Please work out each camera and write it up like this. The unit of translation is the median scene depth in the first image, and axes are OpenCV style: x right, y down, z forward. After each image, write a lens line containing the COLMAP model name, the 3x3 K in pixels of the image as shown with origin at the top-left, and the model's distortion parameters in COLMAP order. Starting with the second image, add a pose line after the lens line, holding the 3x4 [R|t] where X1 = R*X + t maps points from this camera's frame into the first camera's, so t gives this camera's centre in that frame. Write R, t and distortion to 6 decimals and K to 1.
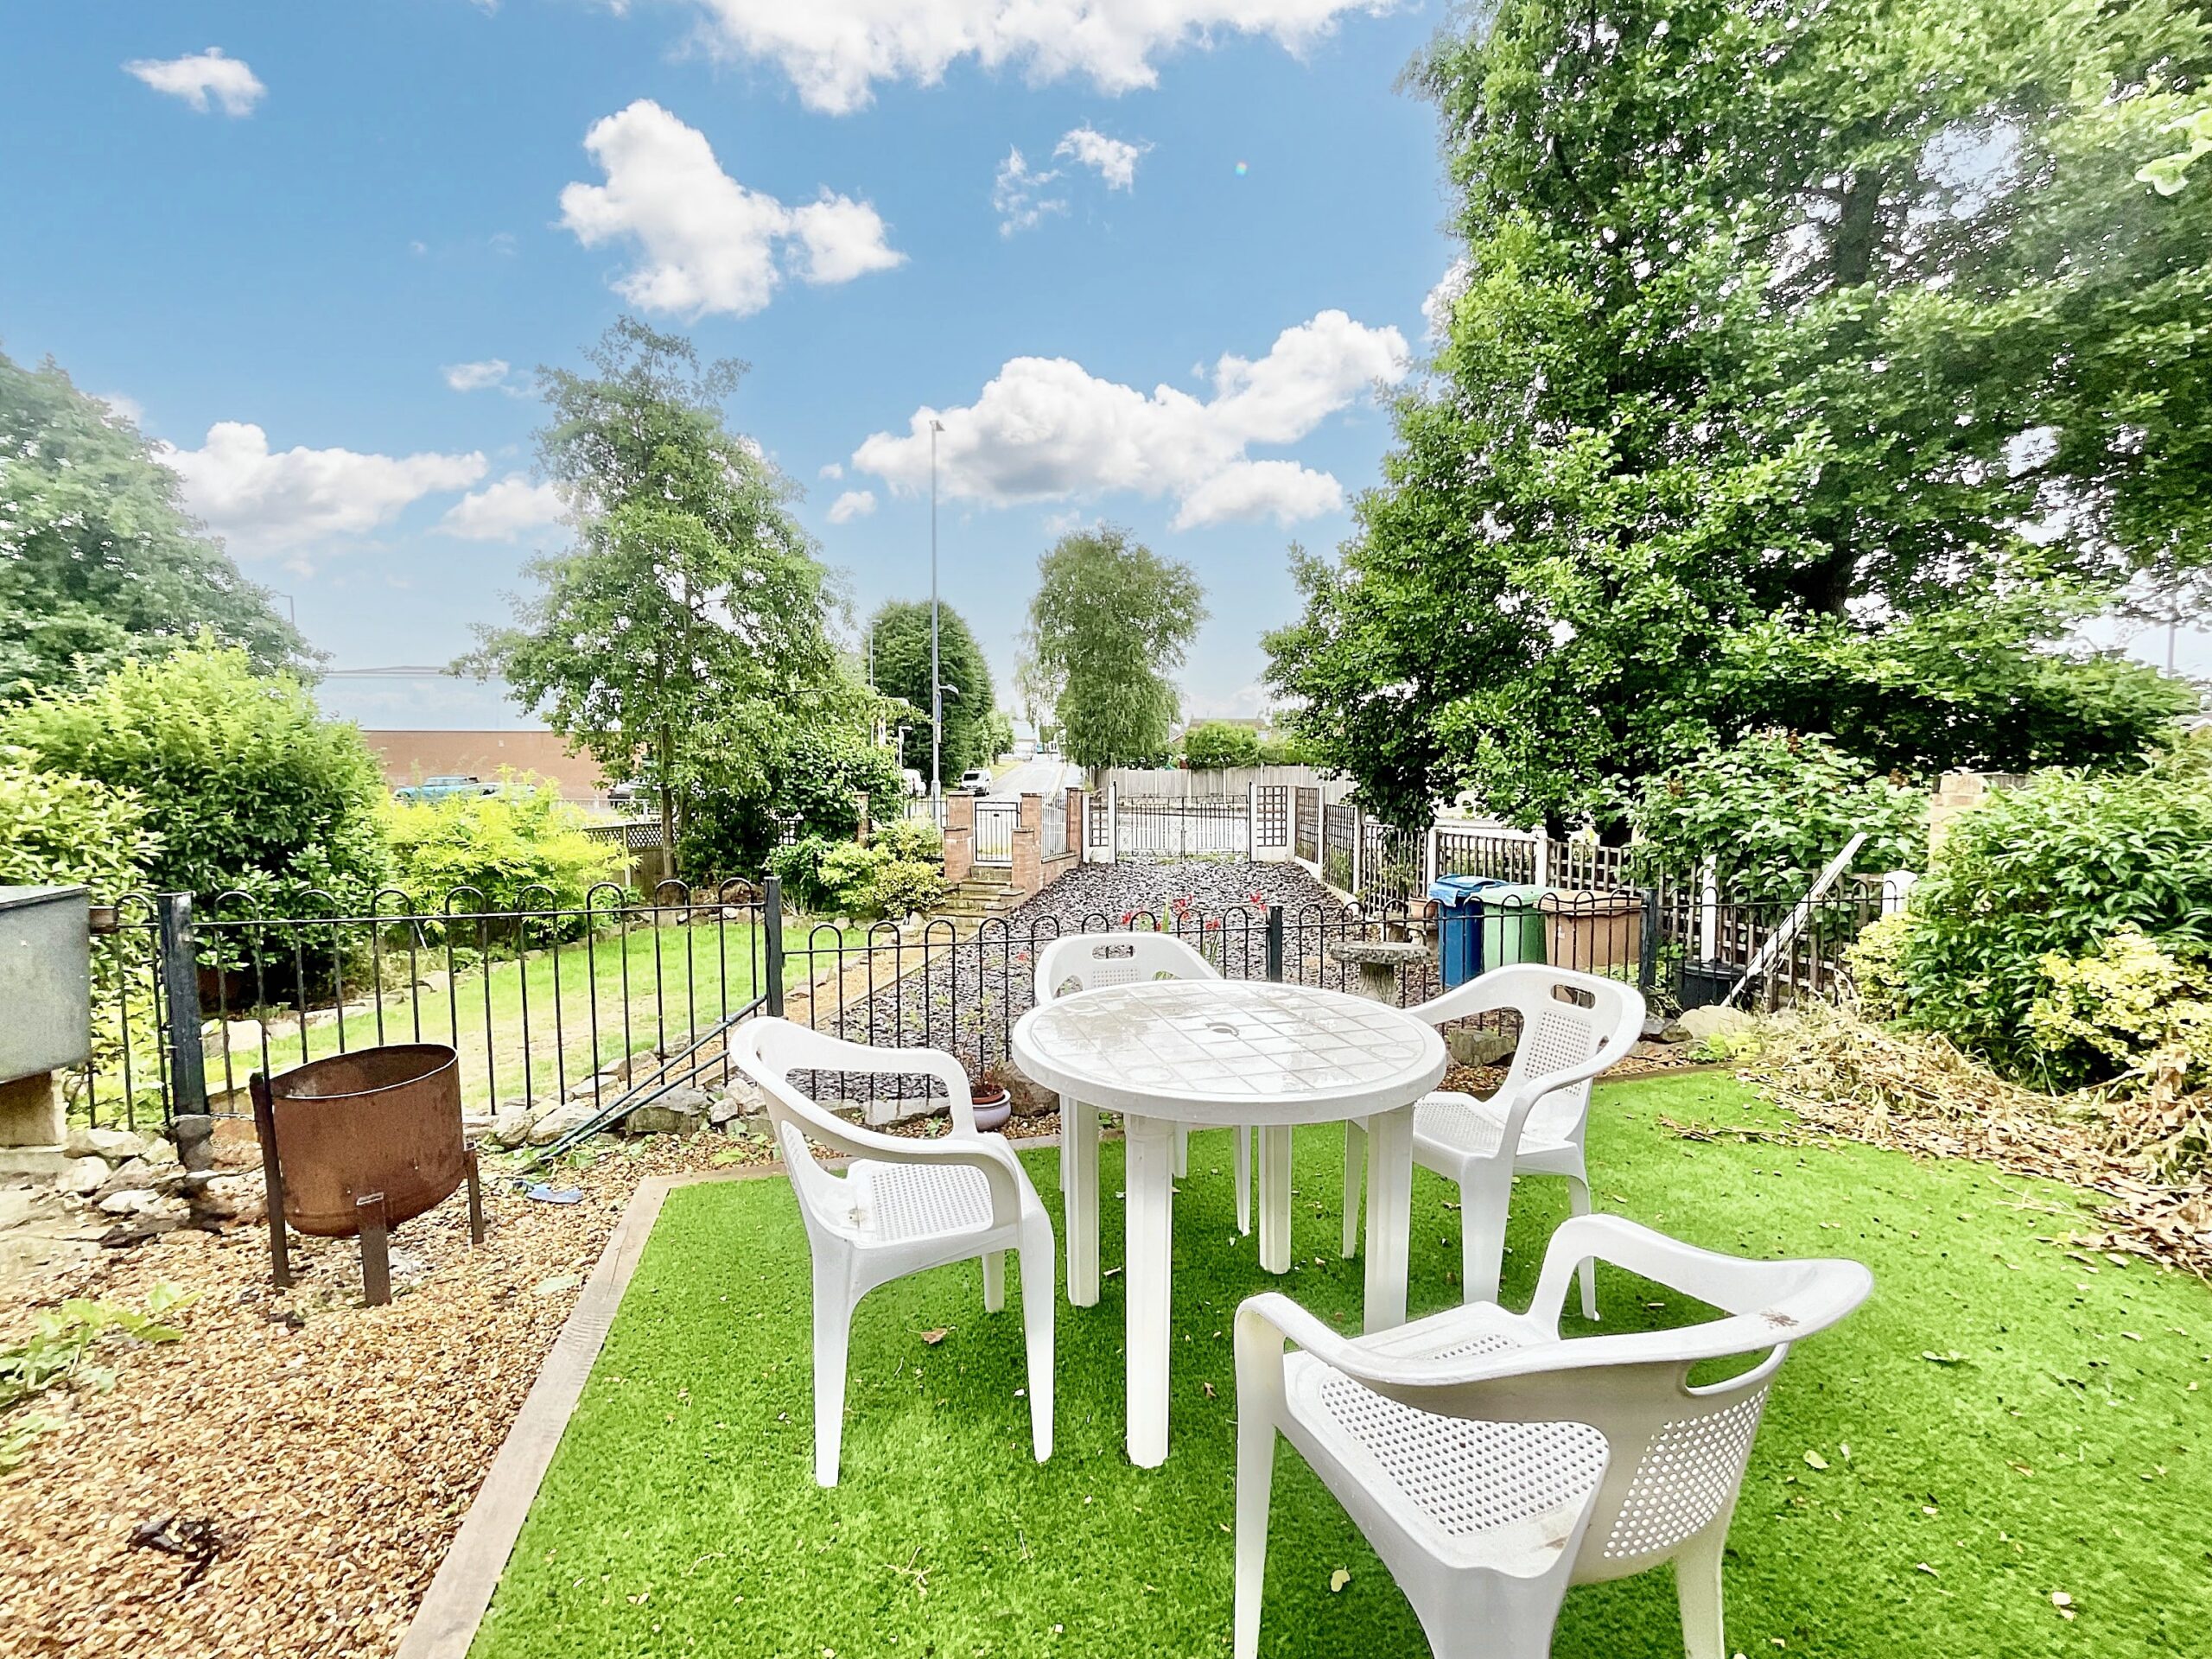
lens RADIAL K [[894.2, 0, 1105.9], [0, 894.2, 838.0], [0, 0, 1]] dist [-0.000929, 0.000128]
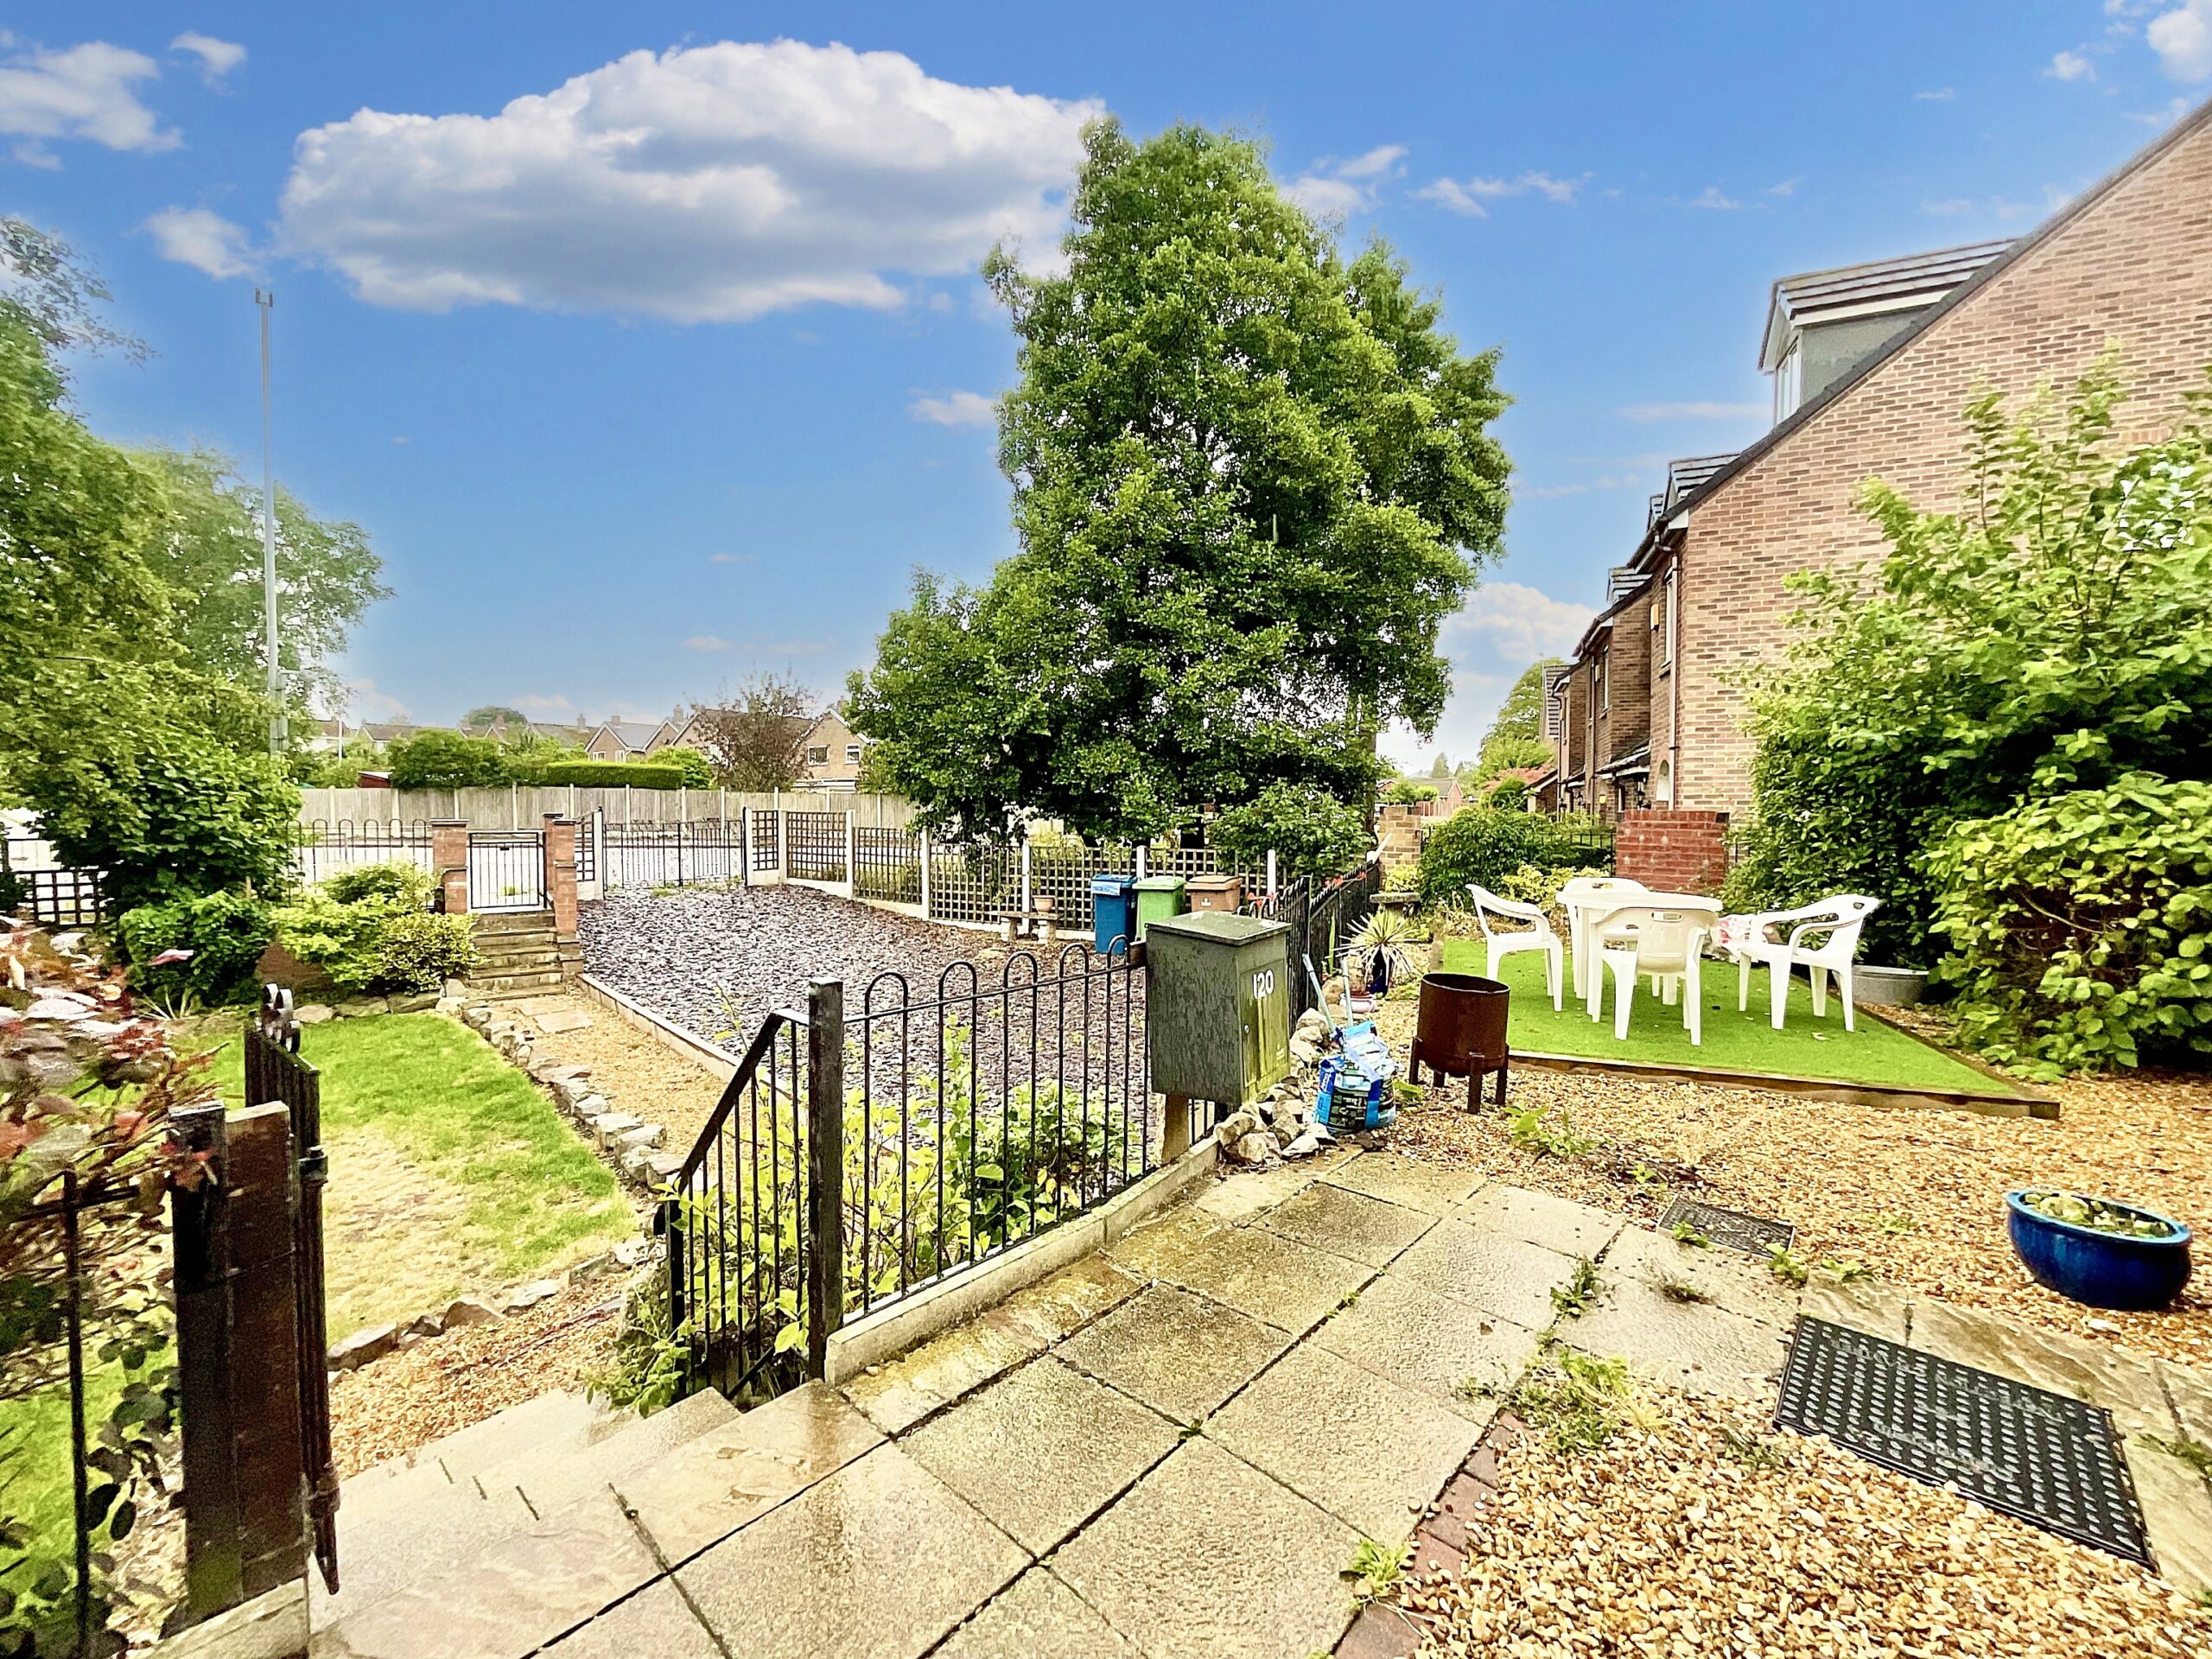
lens RADIAL K [[894.2, 0, 1106.5], [0, 894.2, 848.6], [0, 0, 1]] dist [-0.000929, 0.000128]
pose [[0.606199, -0.038614, 0.794375, -0.481552], [0.048071, 0.998773, 0.011866, -0.010497], [-0.793859, 0.030993, 0.607312, 0.090597]]
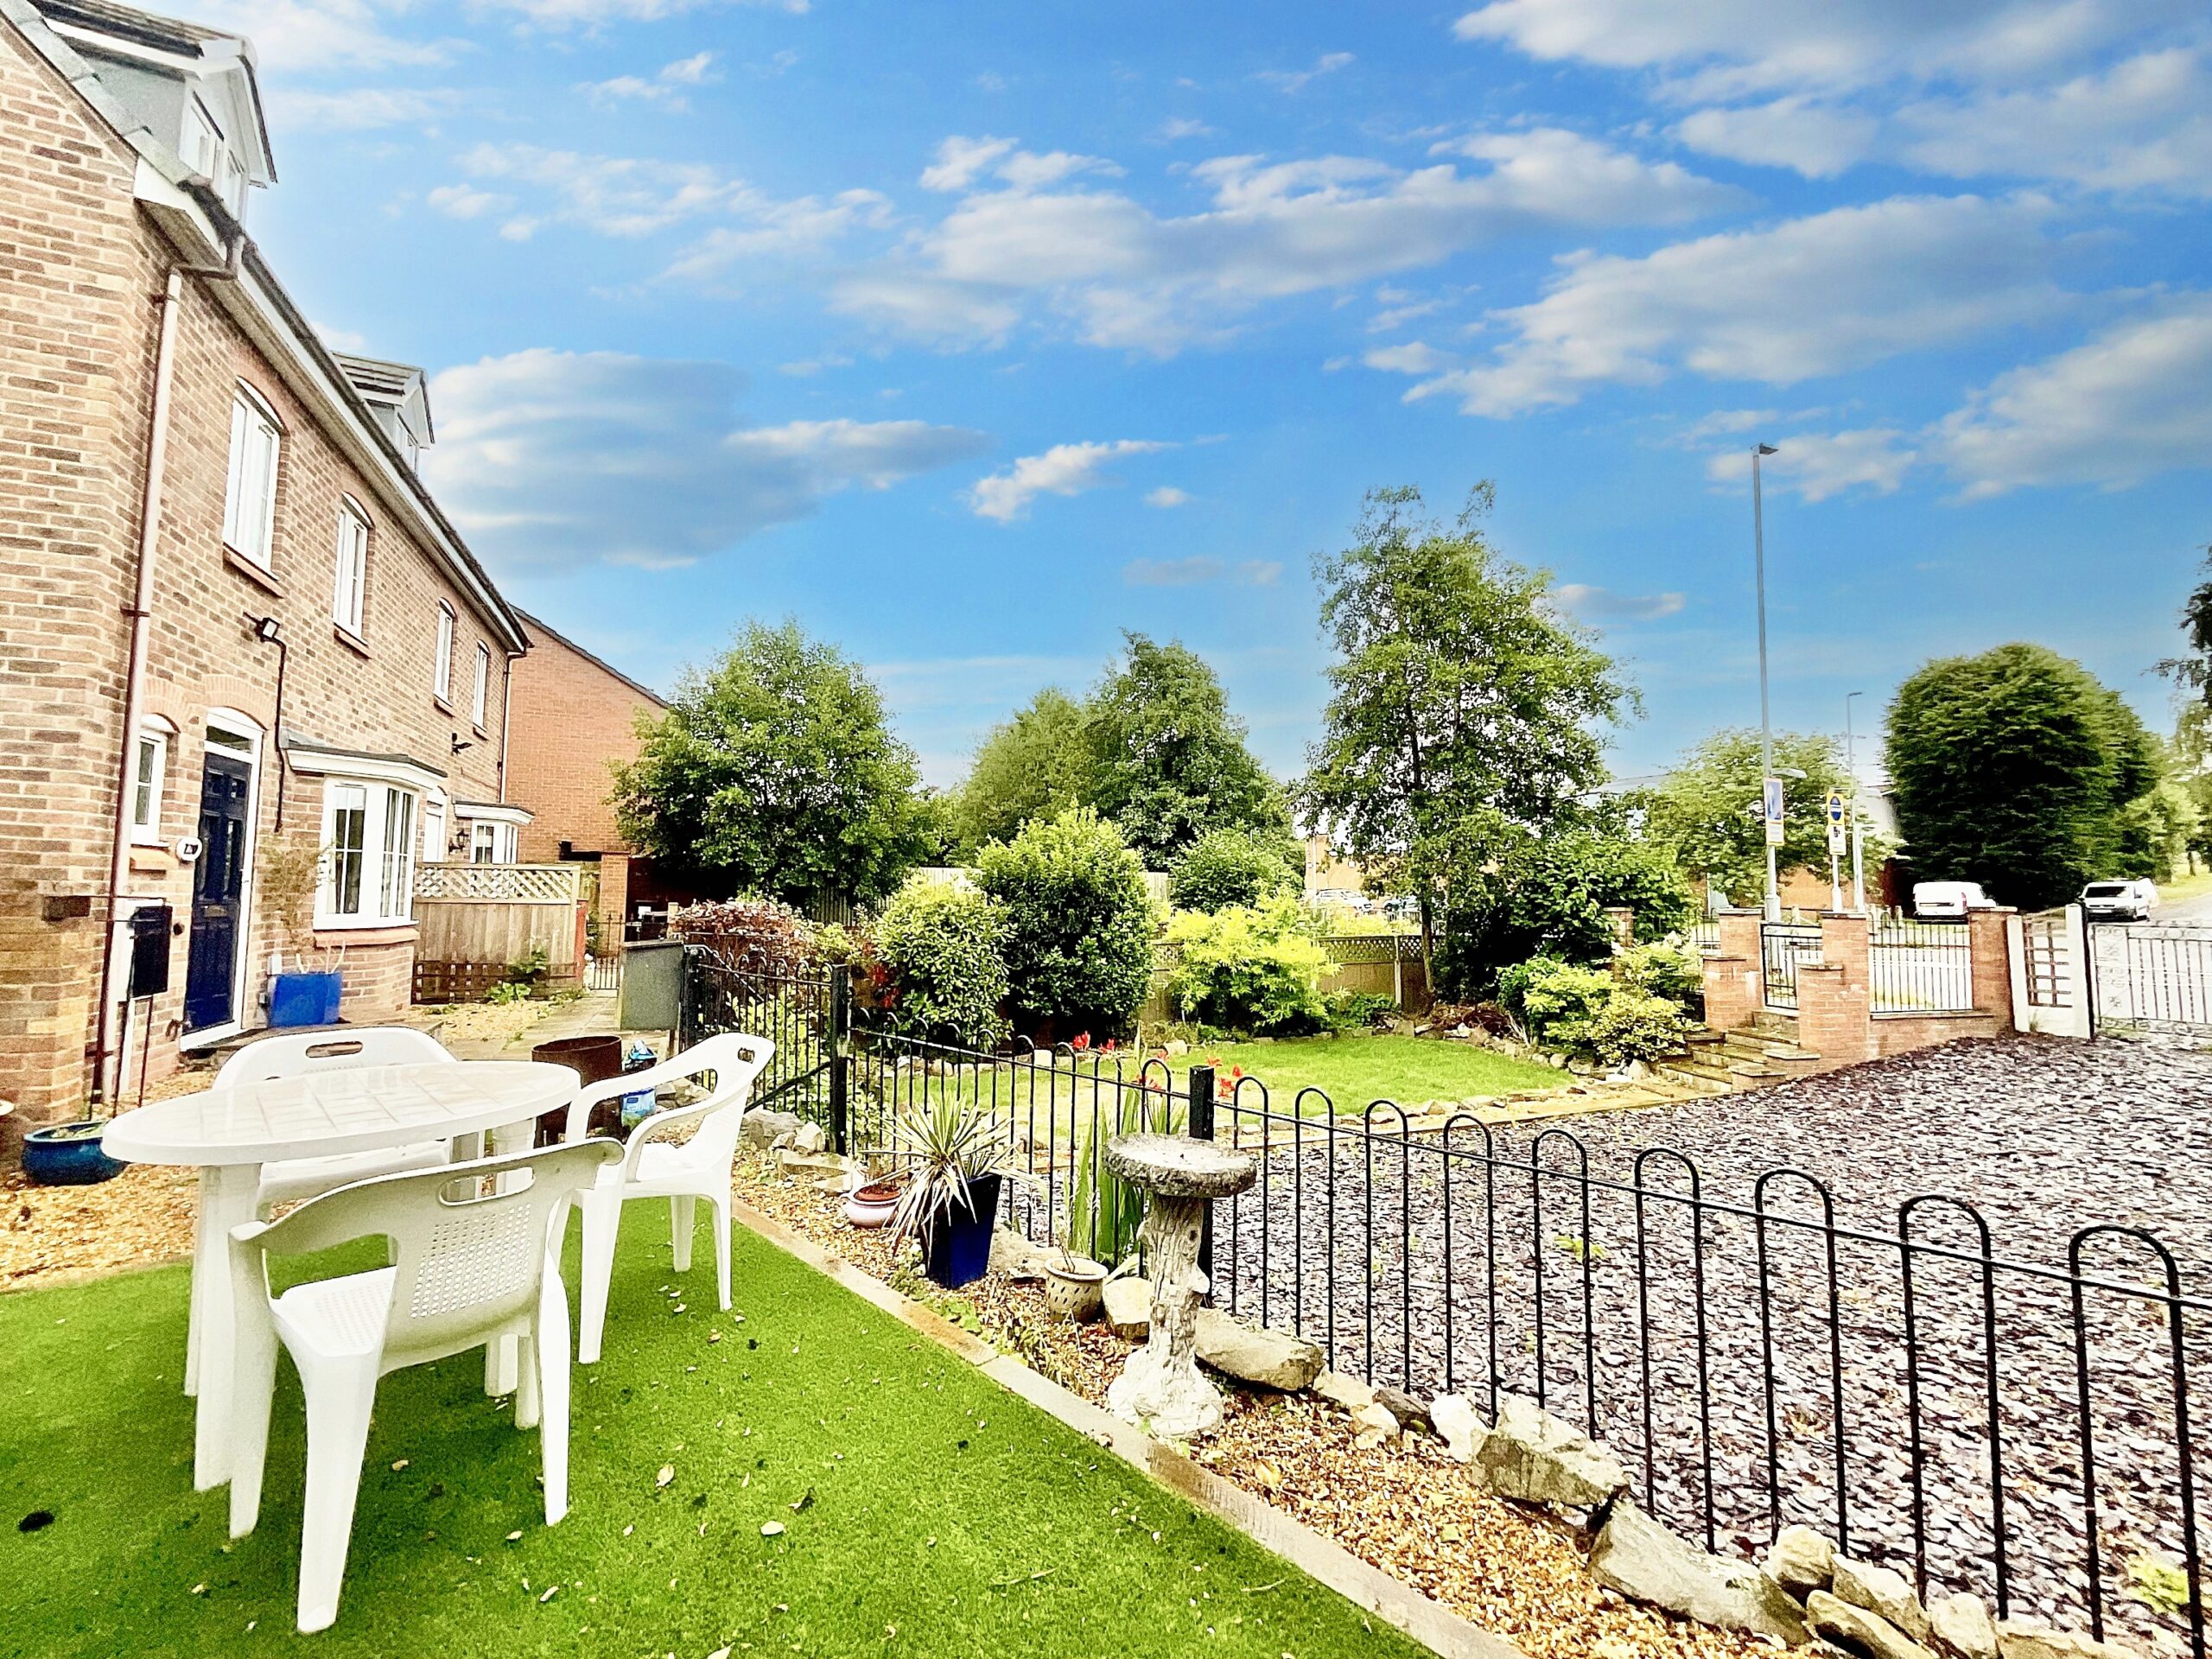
lens RADIAL K [[894.2, 0, 1091.7], [0, 894.2, 836.2], [0, 0, 1]] dist [-0.000929, 0.000128]
pose [[0.498973, -0.051937, -0.865060, 0.244106], [-0.060949, 0.993628, -0.094812, -0.010315], [0.864472, 0.100033, 0.492627, 0.170592]]
